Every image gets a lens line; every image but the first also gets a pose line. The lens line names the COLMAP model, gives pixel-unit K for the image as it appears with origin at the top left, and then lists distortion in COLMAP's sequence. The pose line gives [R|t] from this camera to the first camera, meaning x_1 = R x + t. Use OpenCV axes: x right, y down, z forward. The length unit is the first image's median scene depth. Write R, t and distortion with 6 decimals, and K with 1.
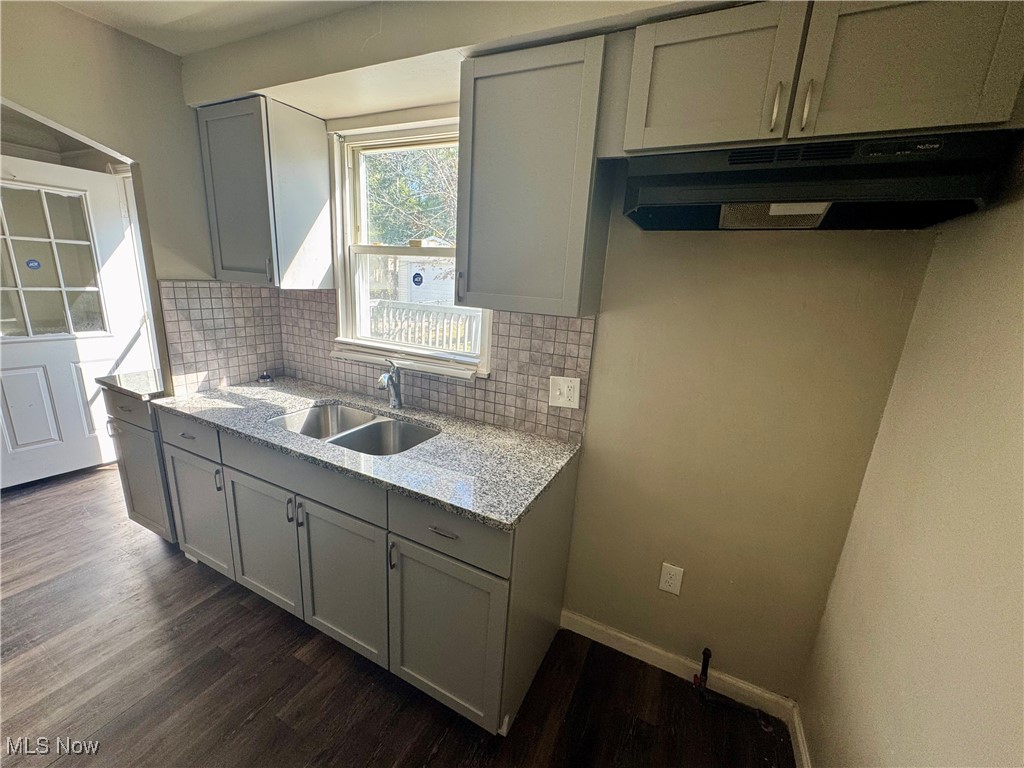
lens RADIAL K [[412.4, 0, 510.9], [0, 412.4, 383.7], [0, 0, 1]] dist [-0.000502, 0.000344]
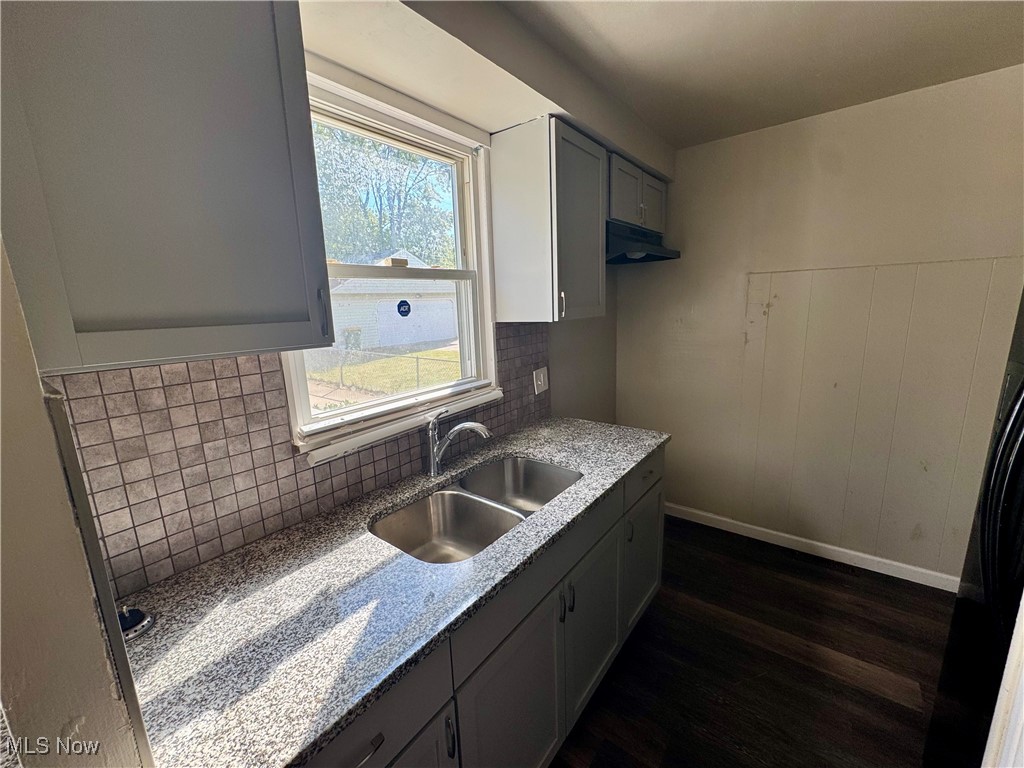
lens RADIAL K [[412.4, 0, 510.8], [0, 412.4, 384.3], [0, 0, 1]] dist [-0.000502, 0.000344]
pose [[0.199387, -0.258573, 0.945190, -0.963262], [0.290002, 0.936921, 0.195136, -0.213938], [-0.936026, 0.235199, 0.261797, 0.647107]]
